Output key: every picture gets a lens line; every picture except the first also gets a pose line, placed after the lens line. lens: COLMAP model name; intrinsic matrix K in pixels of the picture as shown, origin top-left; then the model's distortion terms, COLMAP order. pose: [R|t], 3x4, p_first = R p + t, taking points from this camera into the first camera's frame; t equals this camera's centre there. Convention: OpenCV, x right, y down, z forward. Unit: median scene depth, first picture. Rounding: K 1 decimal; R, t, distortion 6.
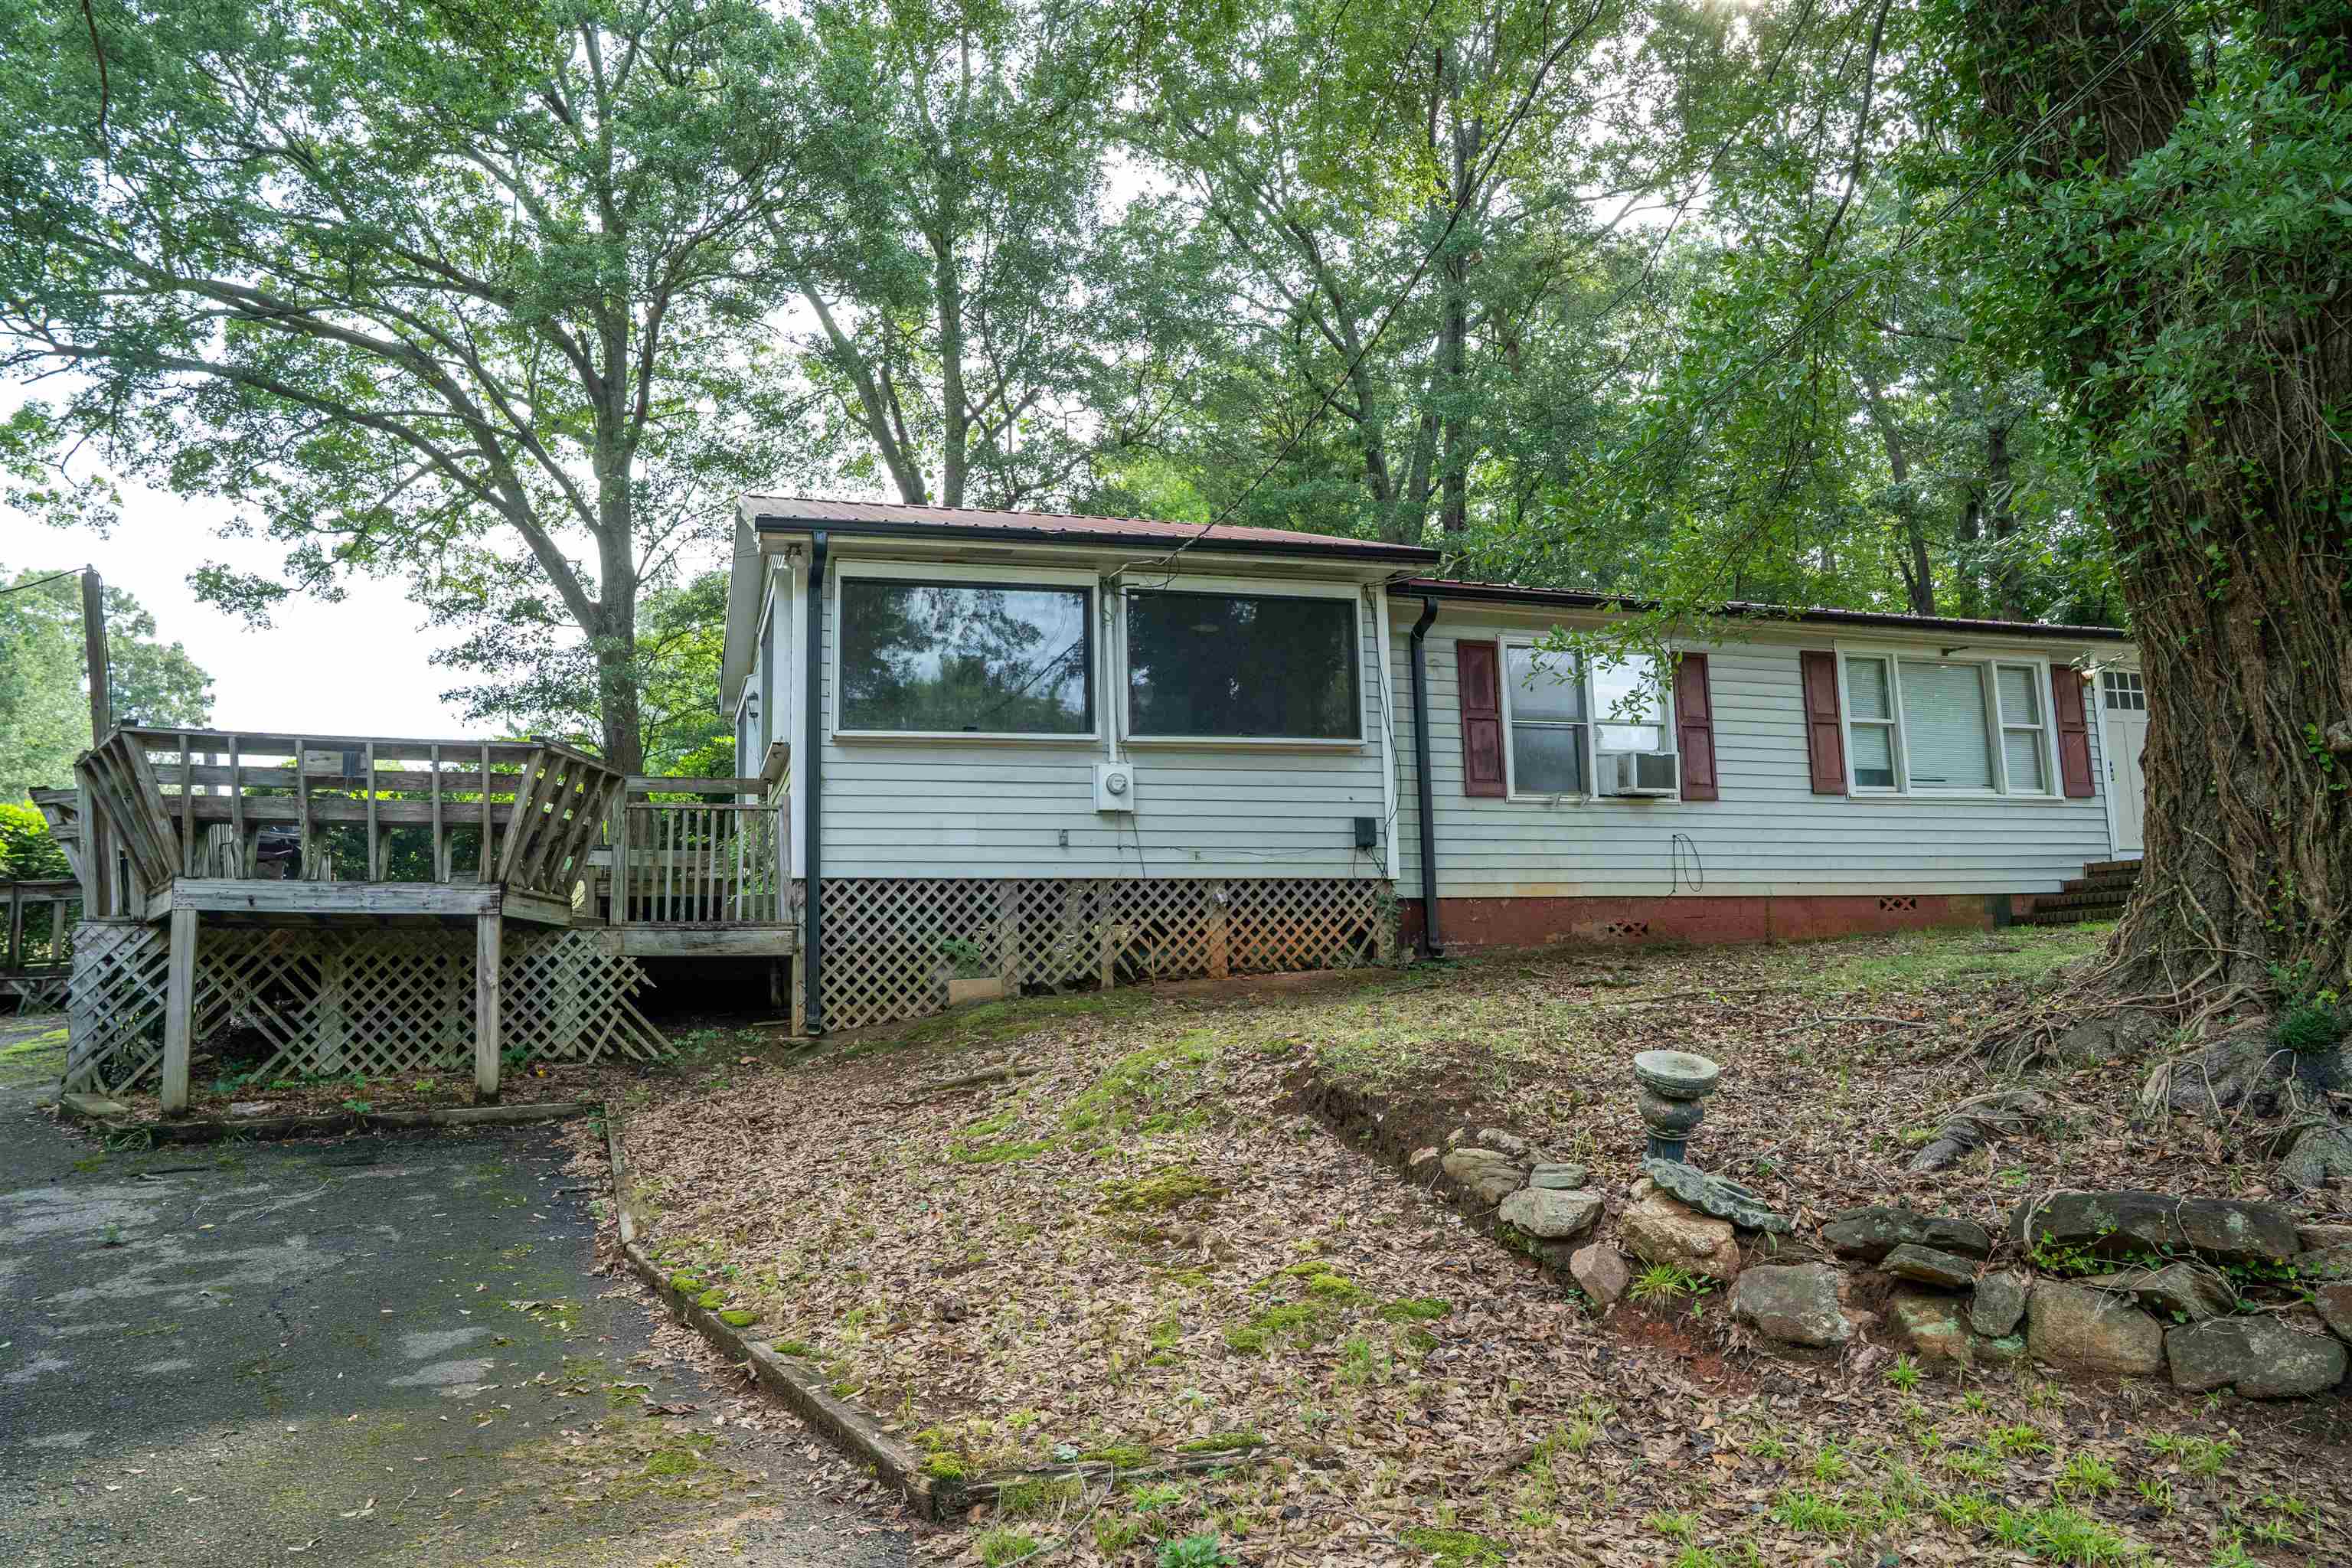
lens RADIAL K [[1604.3, 0, 1174.7], [0, 1604.3, 786.7], [0, 0, 1]] dist [-0.041971, 0.000798]
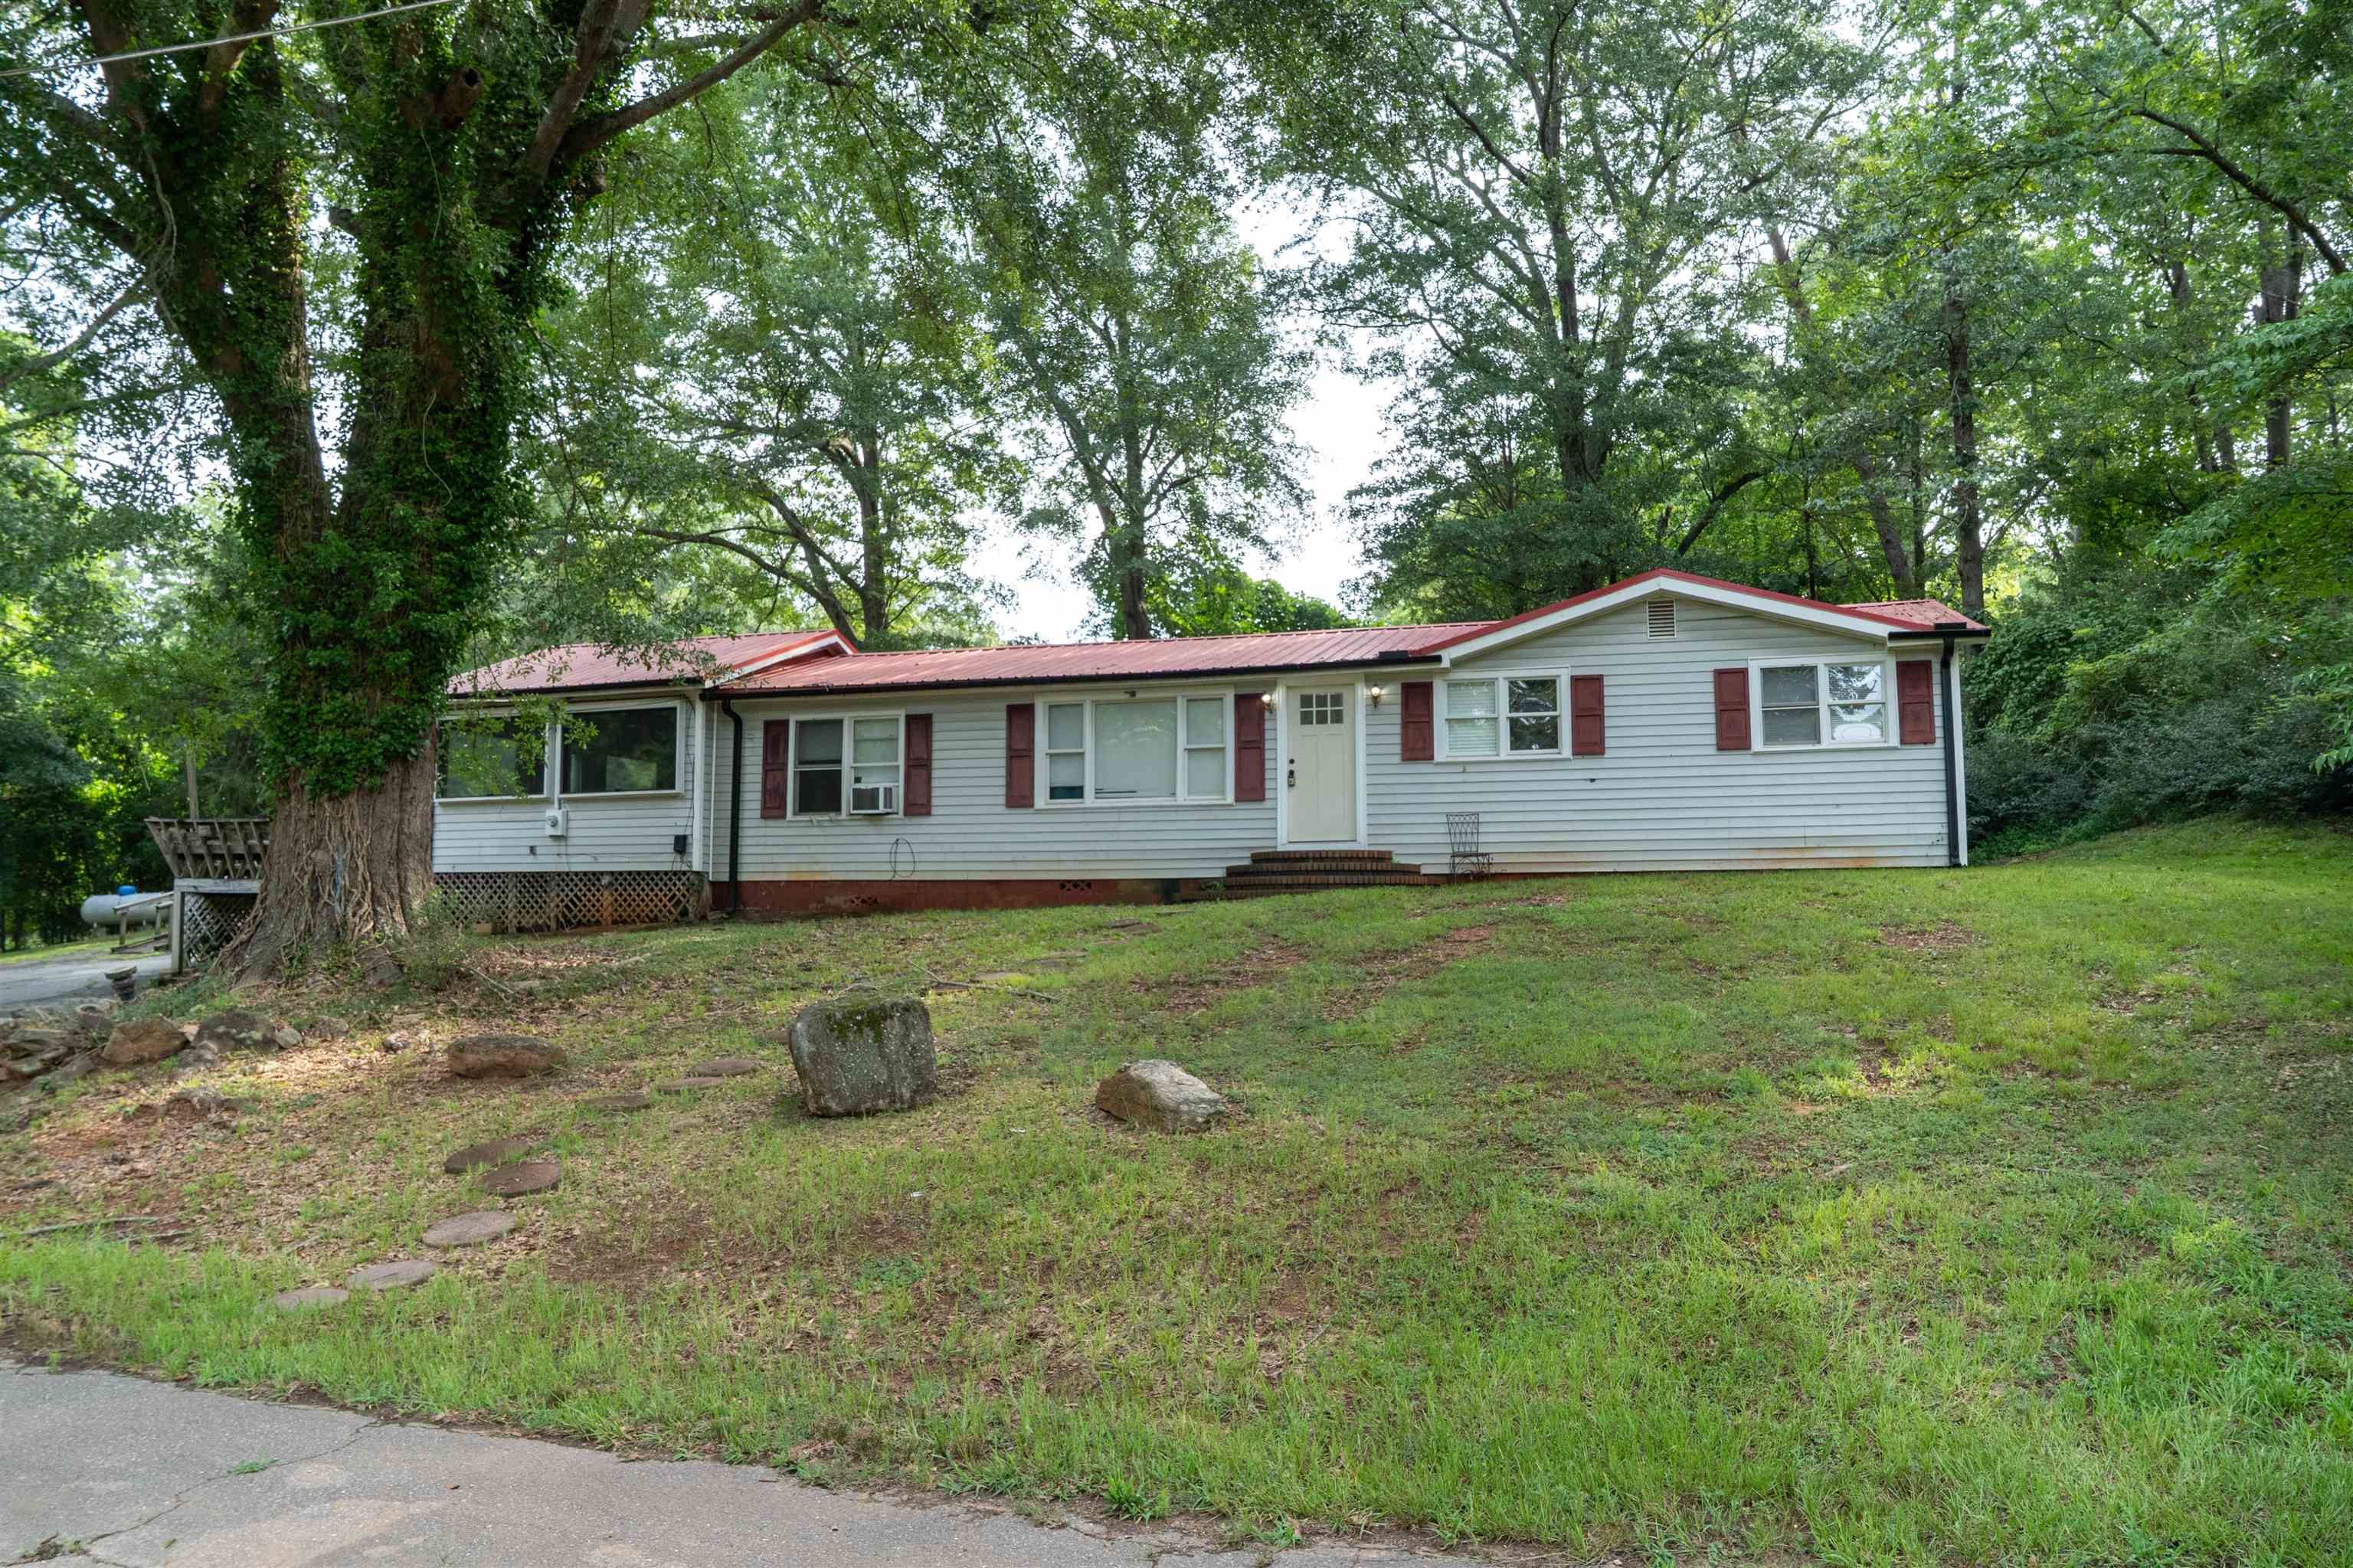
lens RADIAL K [[1605.1, 0, 1177.5], [0, 1605.1, 789.9], [0, 0, 1]] dist [-0.041971, 0.000798]
pose [[0.806983, -0.019629, -0.590249, 1.483456], [0.056936, 0.997378, 0.044674, -0.071729], [0.587824, -0.069657, 0.805984, -0.063590]]
